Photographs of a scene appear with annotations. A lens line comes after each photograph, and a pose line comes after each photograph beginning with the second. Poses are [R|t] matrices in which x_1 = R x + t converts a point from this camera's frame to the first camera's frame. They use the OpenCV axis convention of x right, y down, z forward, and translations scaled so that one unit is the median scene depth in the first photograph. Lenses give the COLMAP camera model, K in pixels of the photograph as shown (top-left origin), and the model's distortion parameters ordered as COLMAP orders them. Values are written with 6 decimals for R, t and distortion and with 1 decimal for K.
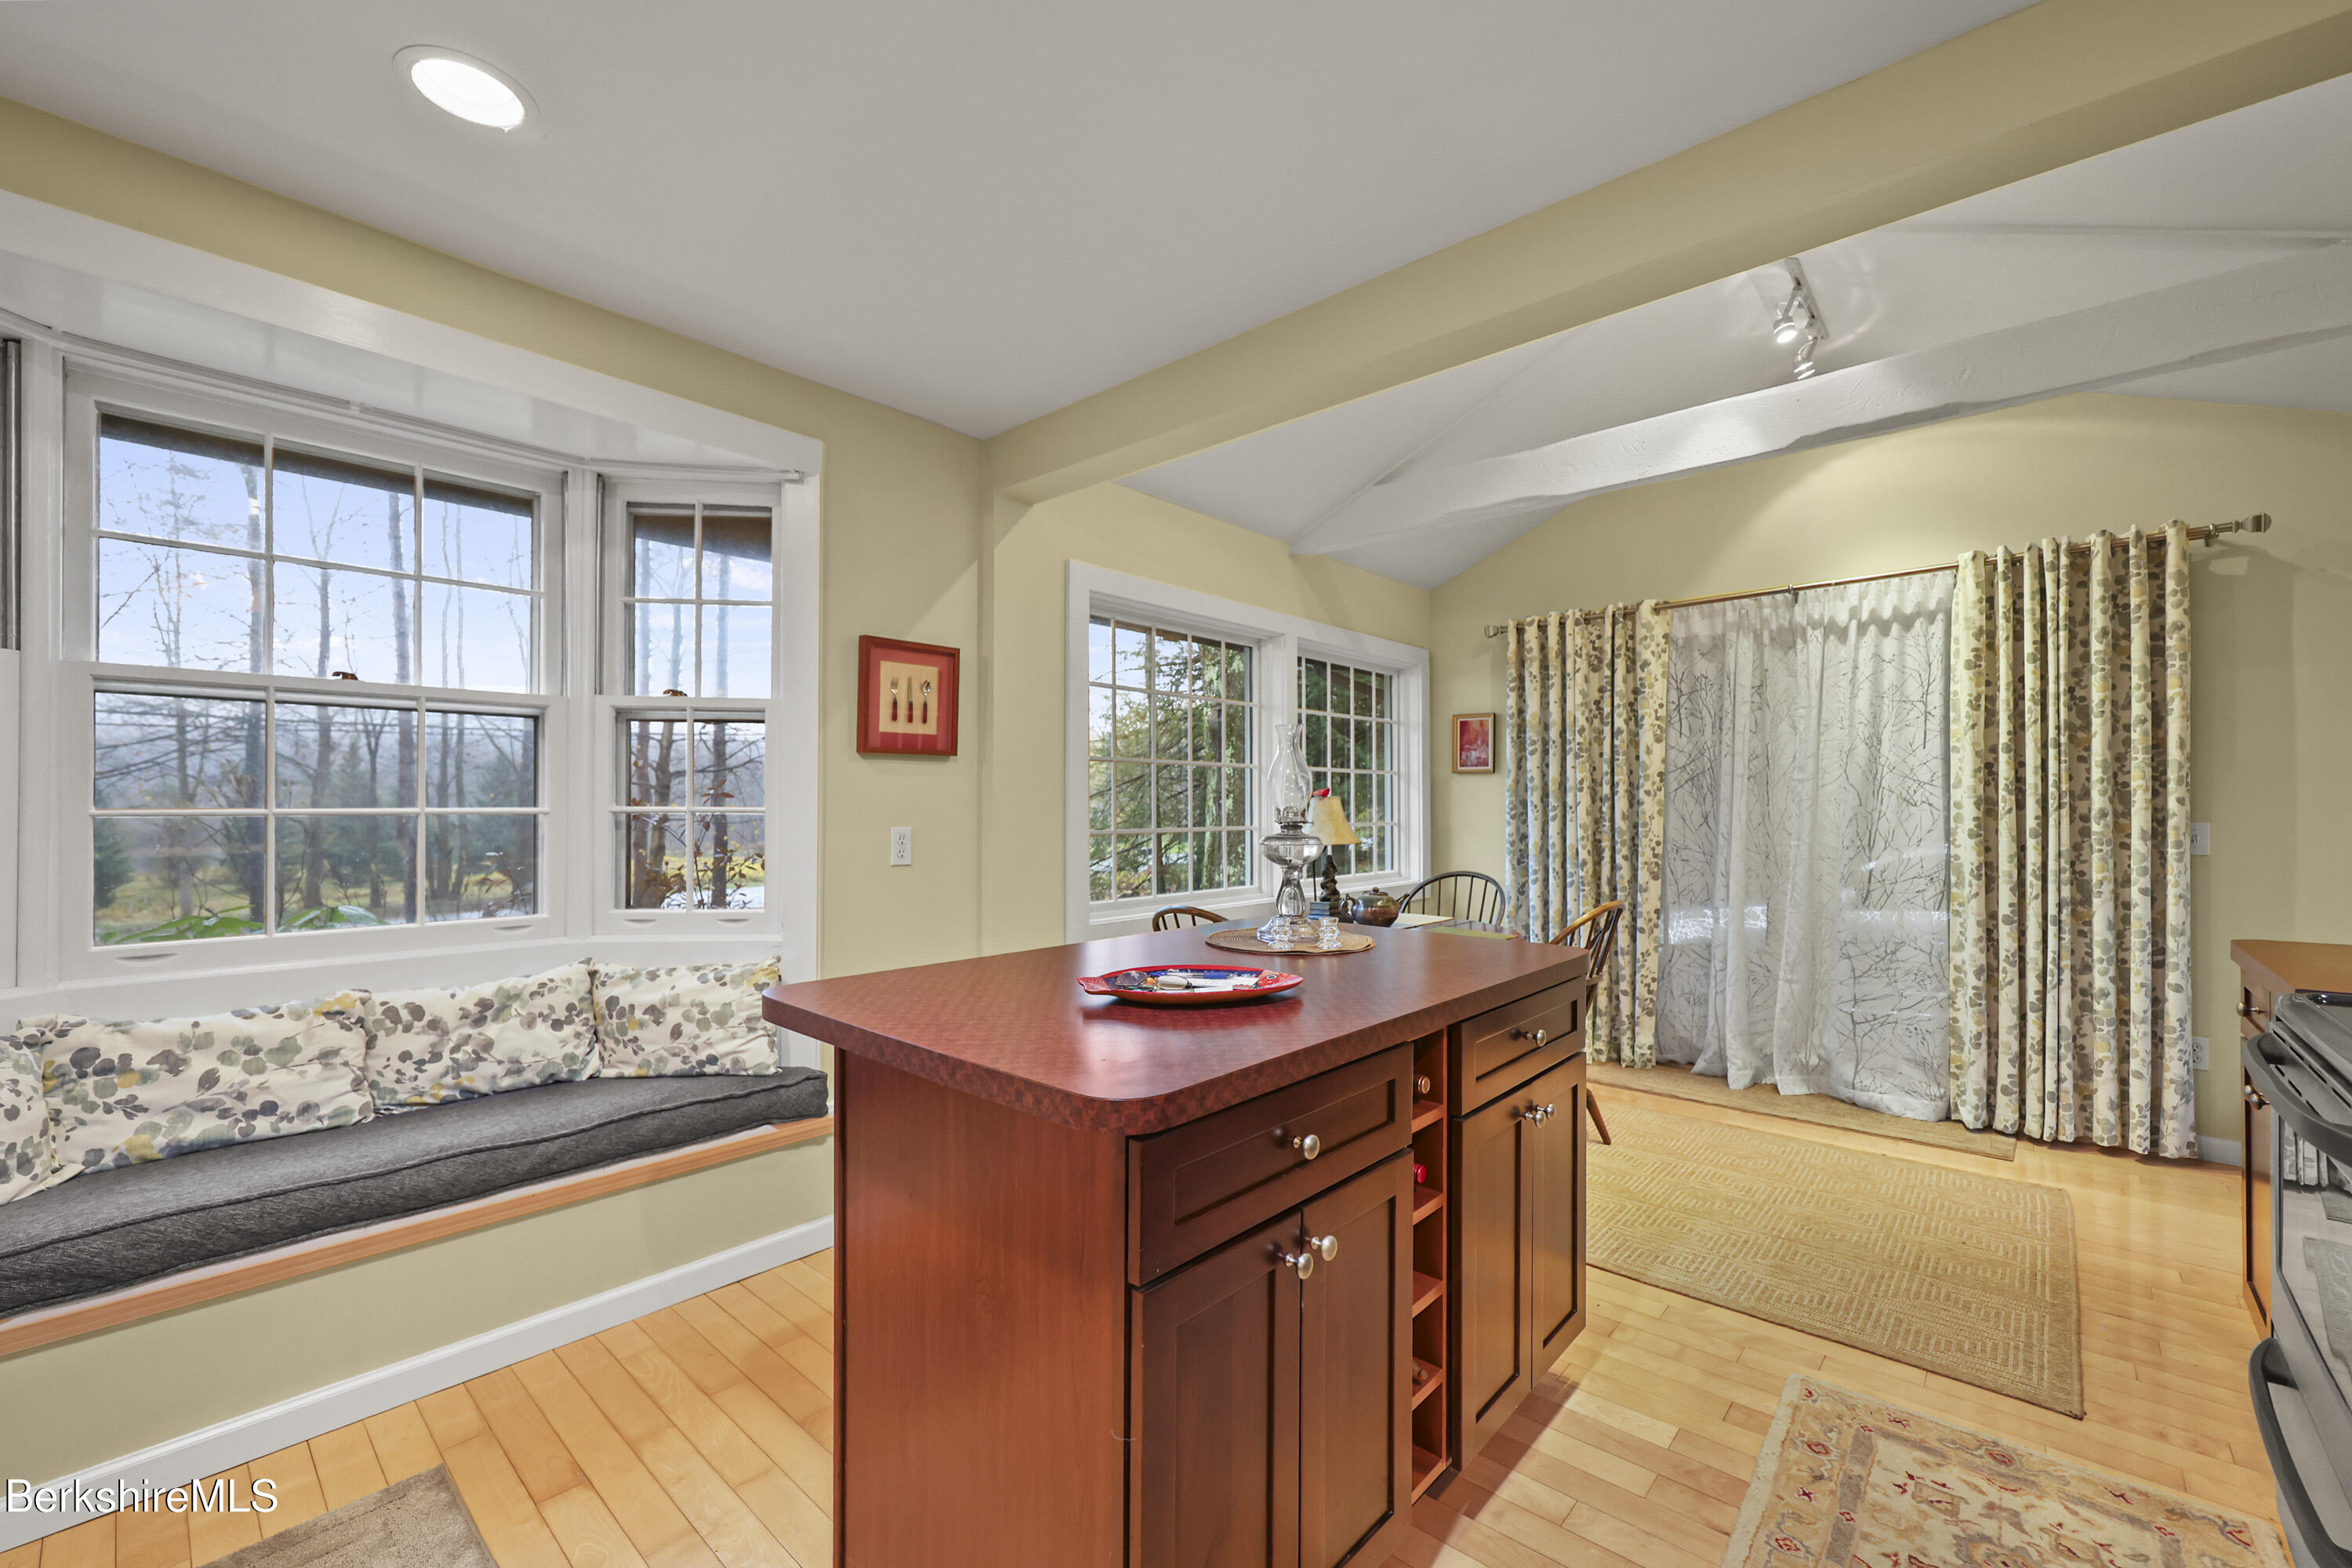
lens RADIAL K [[950.7, 0, 1170.5], [0, 950.7, 795.4], [0, 0, 1]] dist [0.000708, -0.000518]
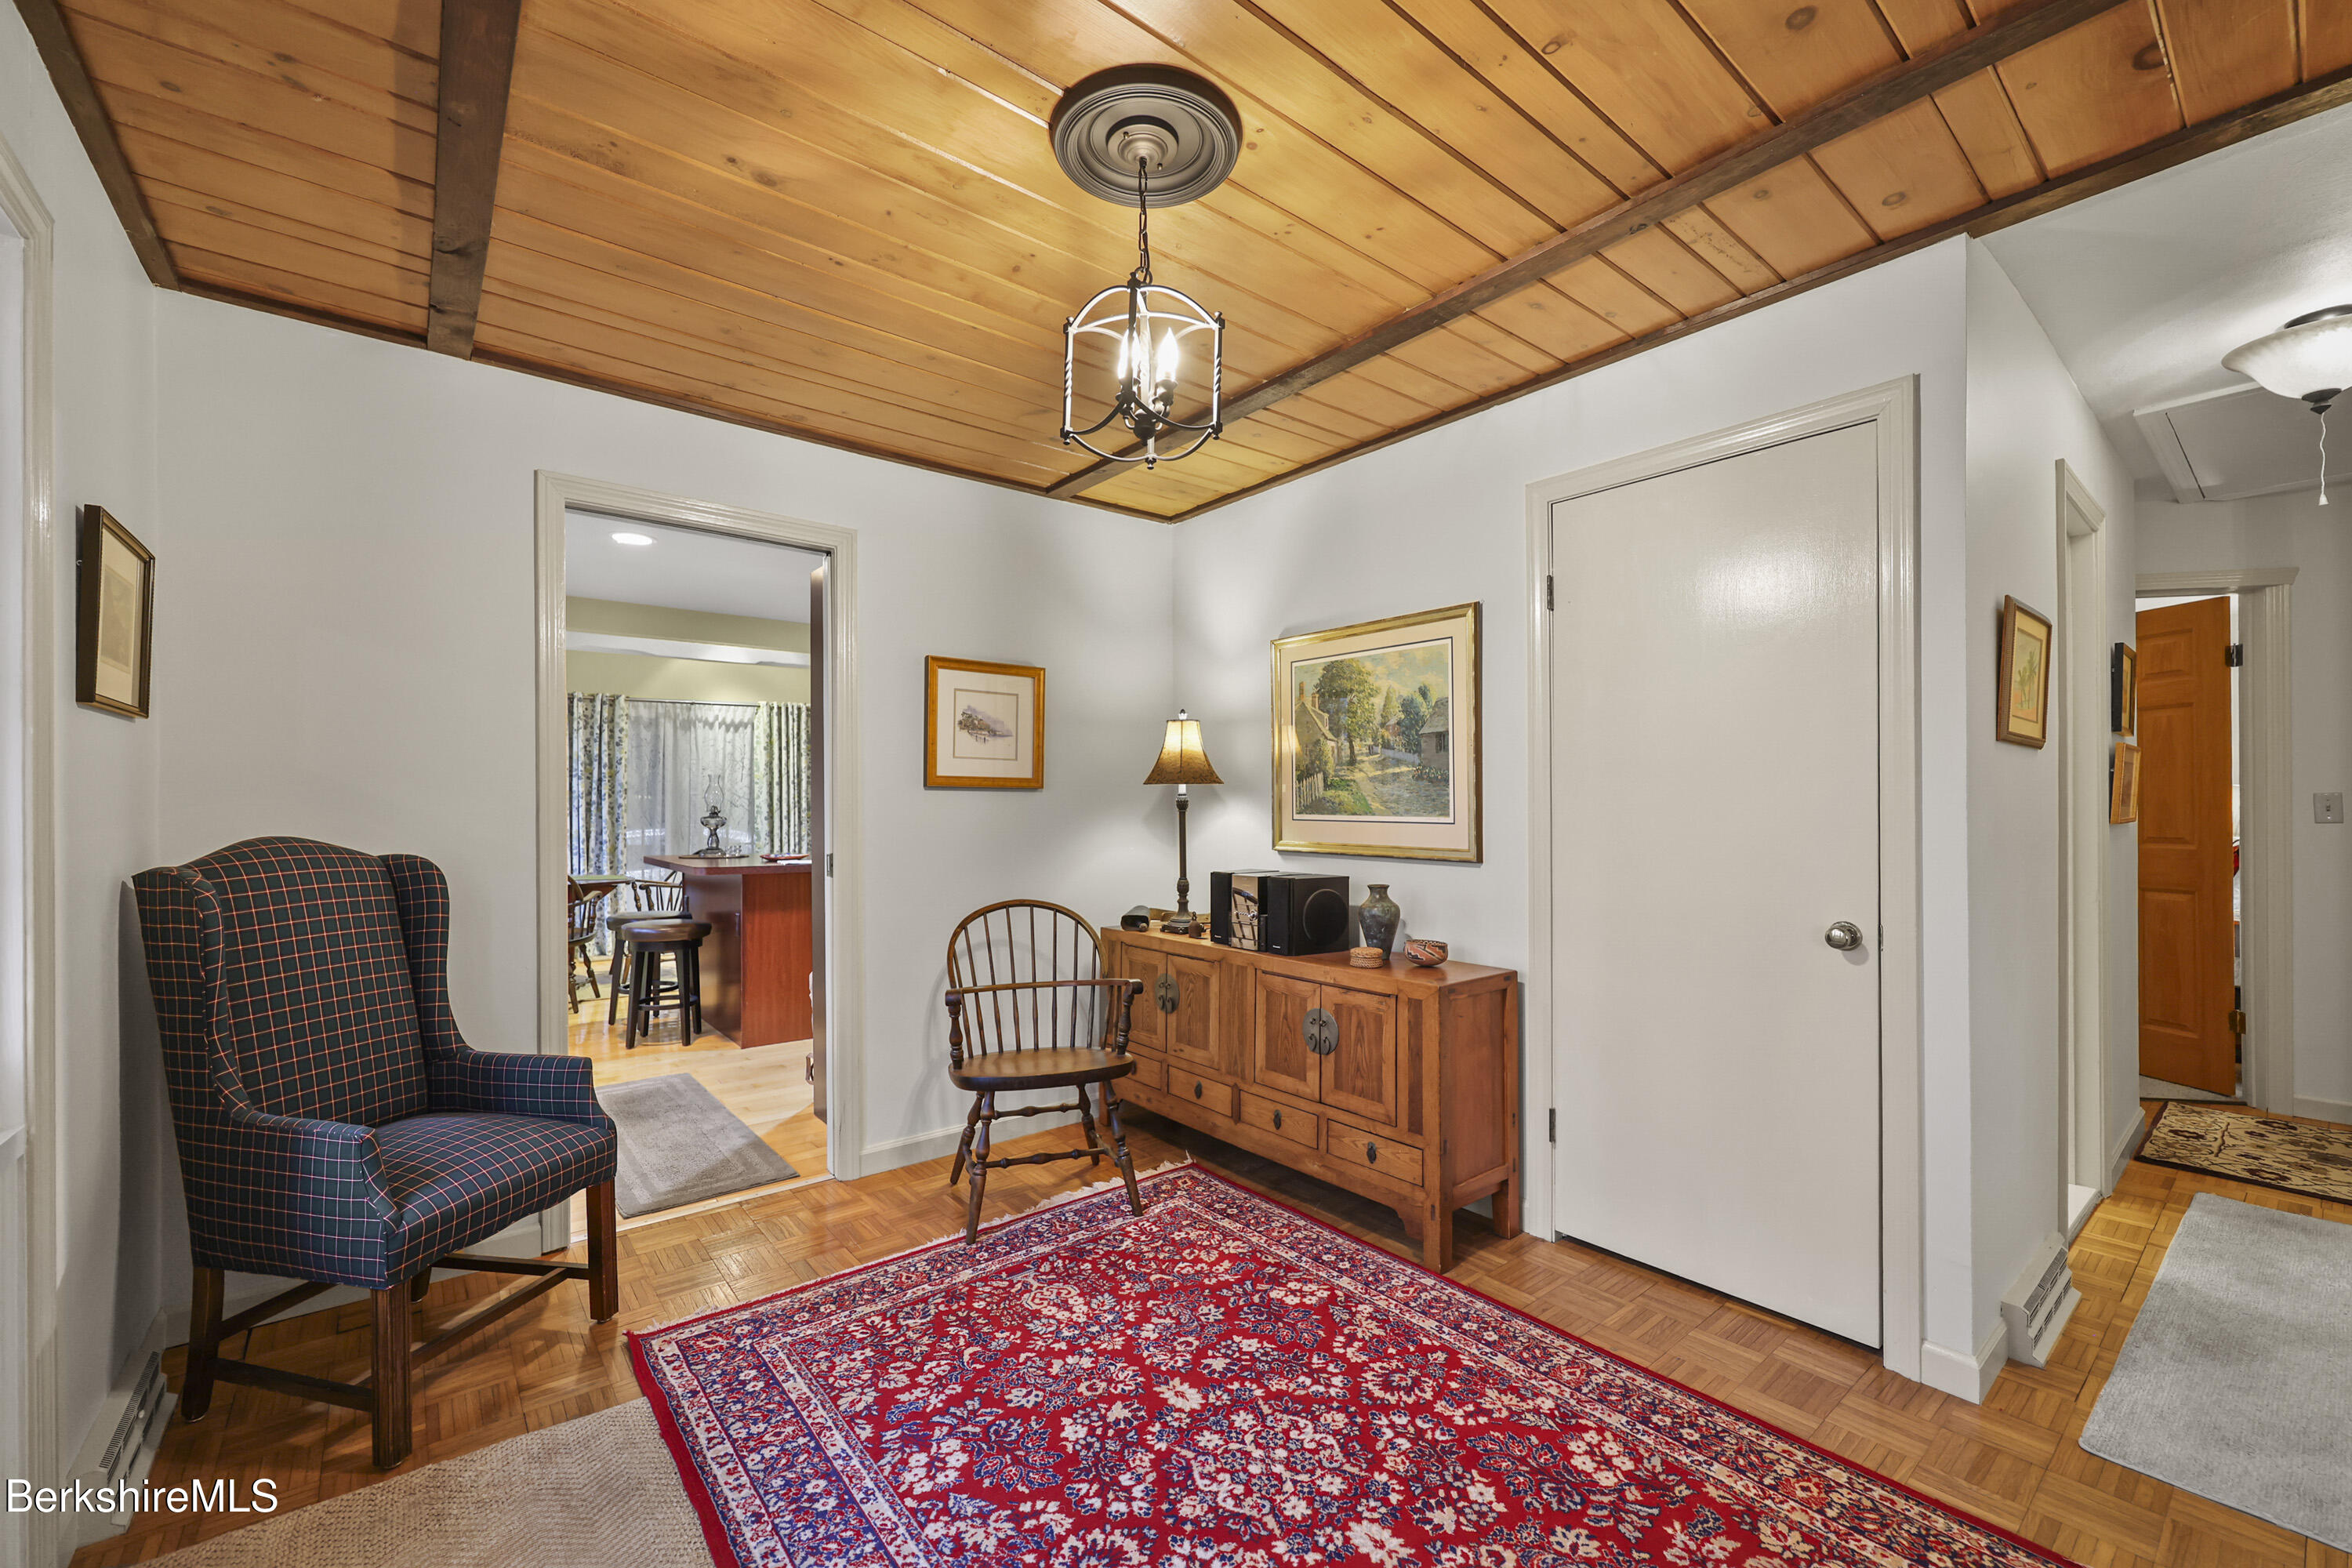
lens RADIAL K [[950.7, 0, 1188.2], [0, 950.7, 801.2], [0, 0, 1]] dist [0.000708, -0.000518]
pose [[0.128678, 0.005728, 0.991670, -1.331423], [-0.006002, 0.999970, -0.004997, 0.002527], [-0.991668, -0.005309, 0.128708, -0.357902]]
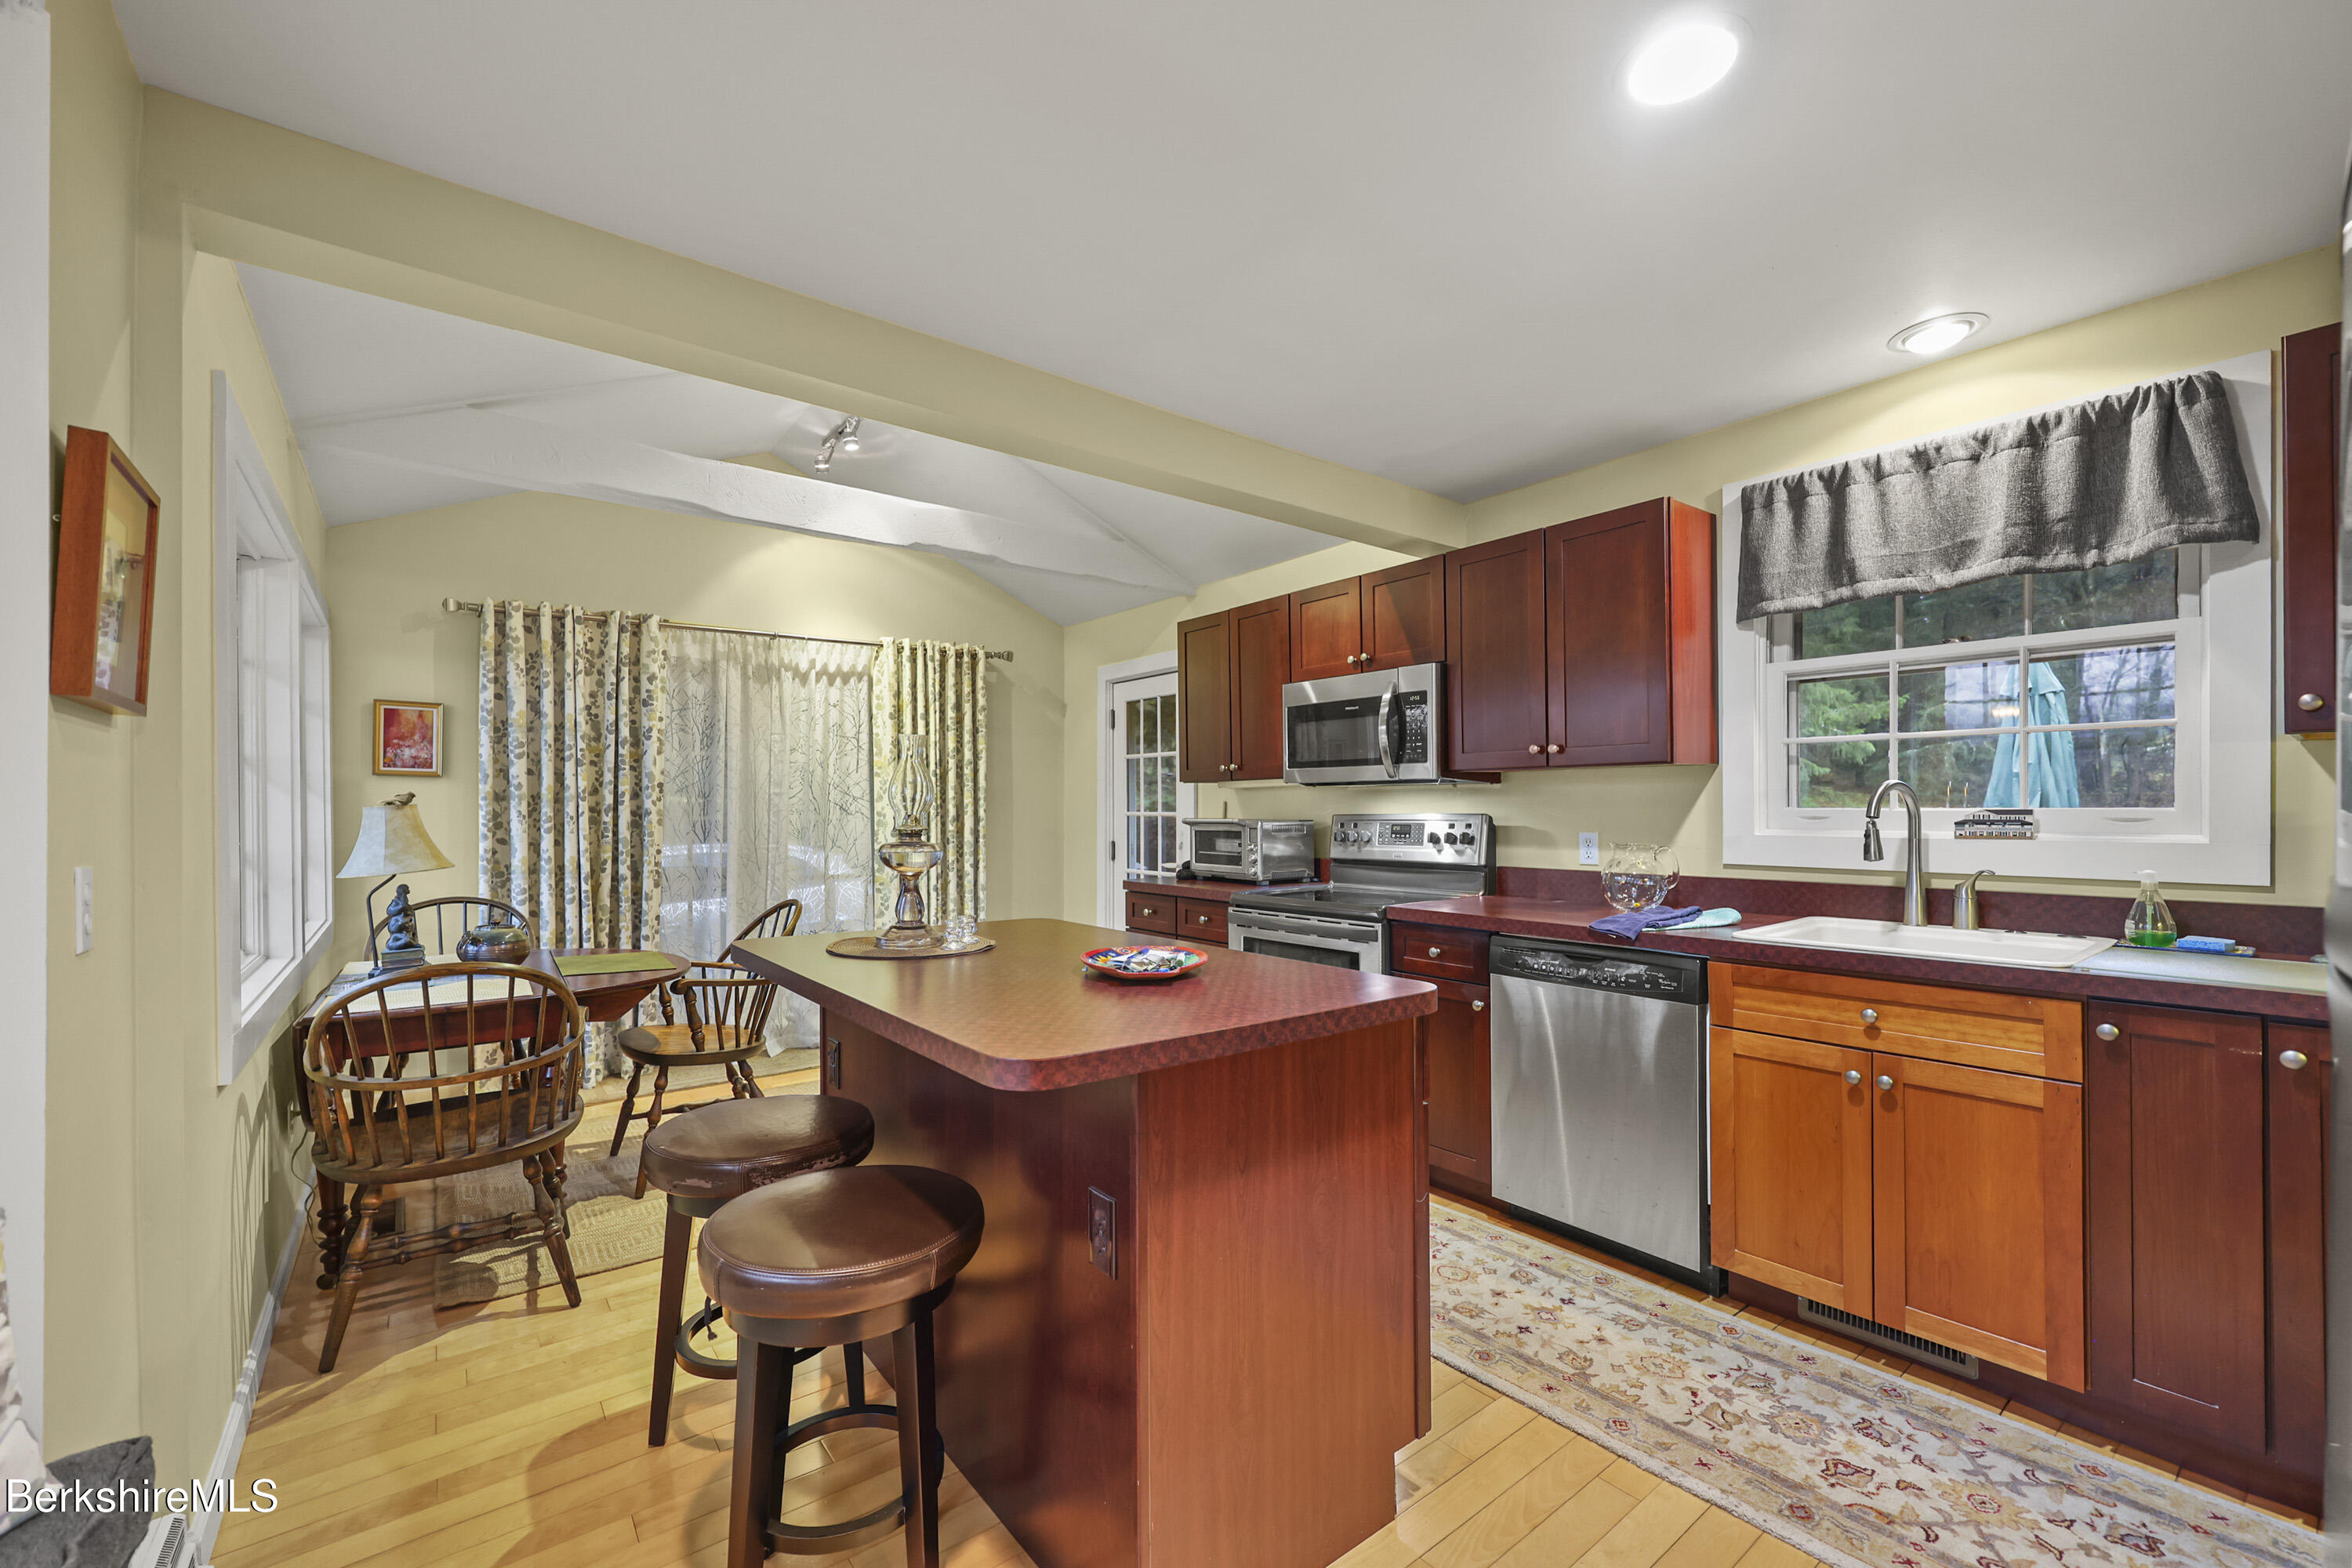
lens RADIAL K [[950.7, 0, 1176.5], [0, 950.7, 802.6], [0, 0, 1]] dist [0.000708, -0.000518]
pose [[0.183237, 0.007134, 0.983043, -0.457931], [-0.006974, 0.999958, -0.005957, -0.001220], [-0.983044, -0.005764, 0.183279, 0.293510]]
